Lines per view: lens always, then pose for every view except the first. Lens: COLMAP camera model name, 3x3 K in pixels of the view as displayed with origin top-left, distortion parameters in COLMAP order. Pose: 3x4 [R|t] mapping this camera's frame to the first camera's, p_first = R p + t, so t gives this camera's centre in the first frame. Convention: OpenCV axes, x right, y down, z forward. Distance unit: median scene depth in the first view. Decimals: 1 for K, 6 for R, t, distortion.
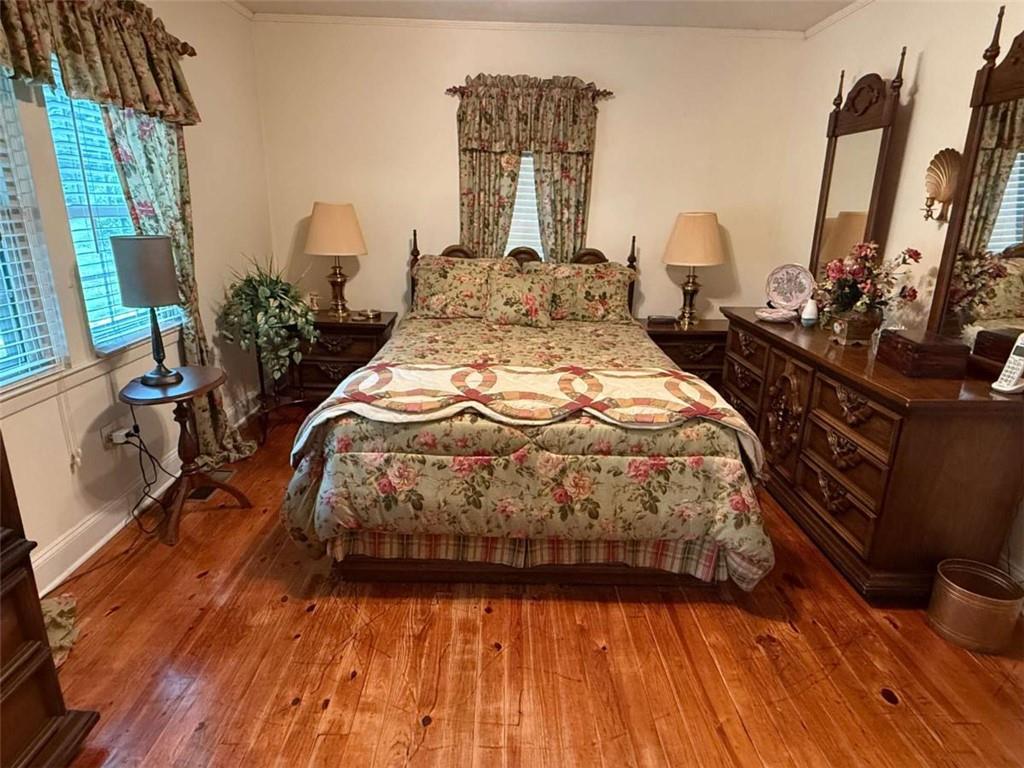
lens RADIAL K [[580.9, 0, 509.8], [0, 580.9, 383.3], [0, 0, 1]] dist [0.000555, 0.000976]
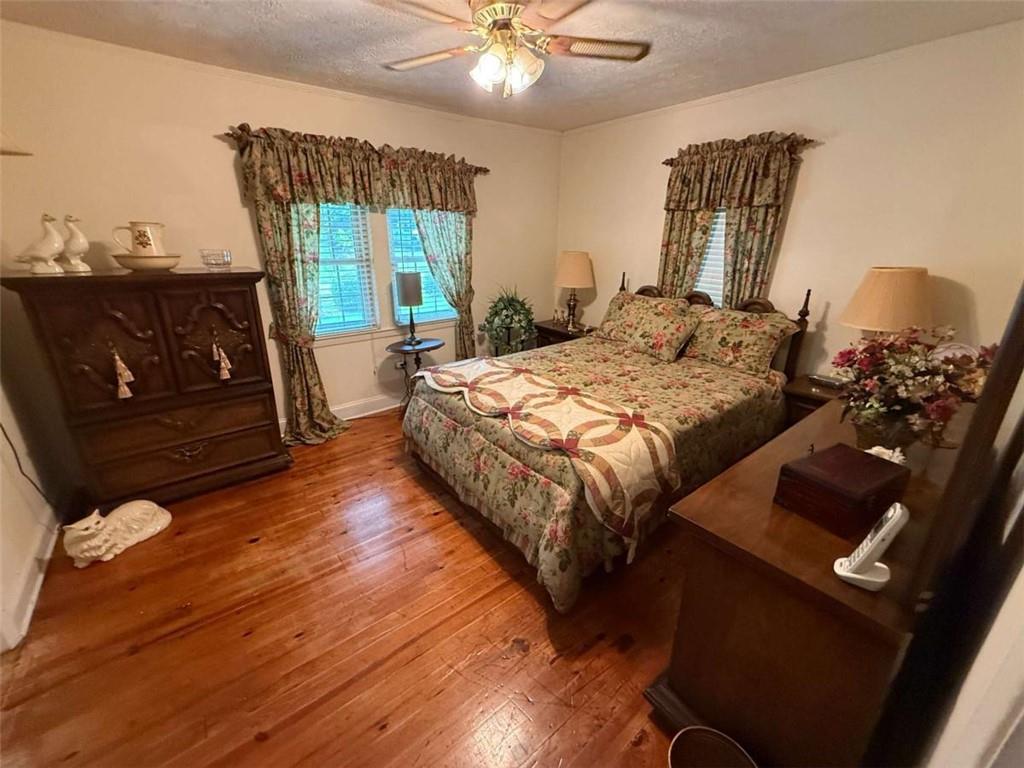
lens RADIAL K [[411.8, 0, 510.3], [0, 411.8, 383.2], [0, 0, 1]] dist [-0.001912, 0.000940]
pose [[0.618937, 0.247261, -0.745506, 0.477467], [-0.223059, 0.965411, 0.135007, -0.090541], [0.753101, 0.082731, 0.652683, 0.208735]]
